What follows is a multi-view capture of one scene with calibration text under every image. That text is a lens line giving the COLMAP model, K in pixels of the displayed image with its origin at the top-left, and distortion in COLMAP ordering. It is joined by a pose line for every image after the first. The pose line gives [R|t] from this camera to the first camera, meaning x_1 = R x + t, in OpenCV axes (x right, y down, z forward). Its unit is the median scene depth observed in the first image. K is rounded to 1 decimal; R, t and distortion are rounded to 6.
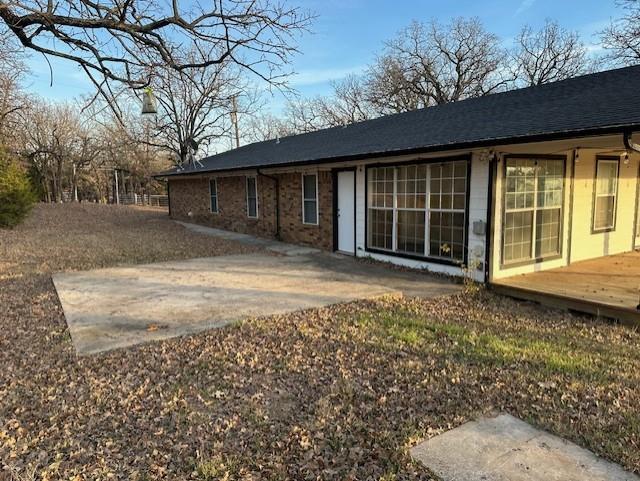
lens RADIAL K [[450.1, 0, 320.0], [0, 450.1, 240.5], [0, 0, 1]] dist [0.170067, -0.190637]
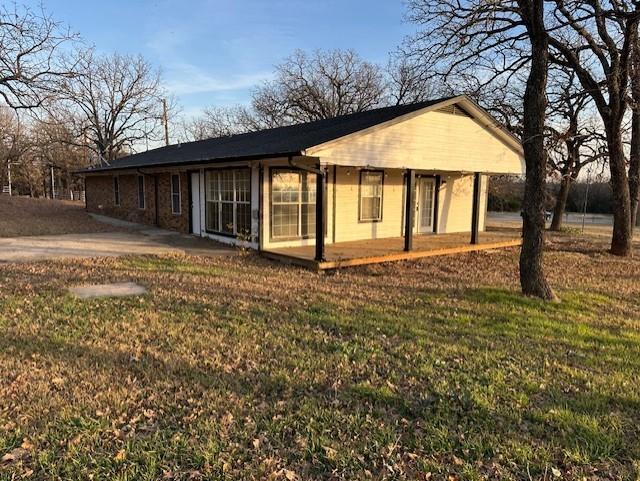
lens RADIAL K [[450.1, 0, 320.0], [0, 450.1, 240.5], [0, 0, 1]] dist [0.170067, -0.190637]
pose [[0.996475, 0.016420, 0.082273, 0.331649], [-0.015922, 0.999851, -0.006700, 0.050382], [-0.082371, 0.005367, 0.996587, -0.382431]]
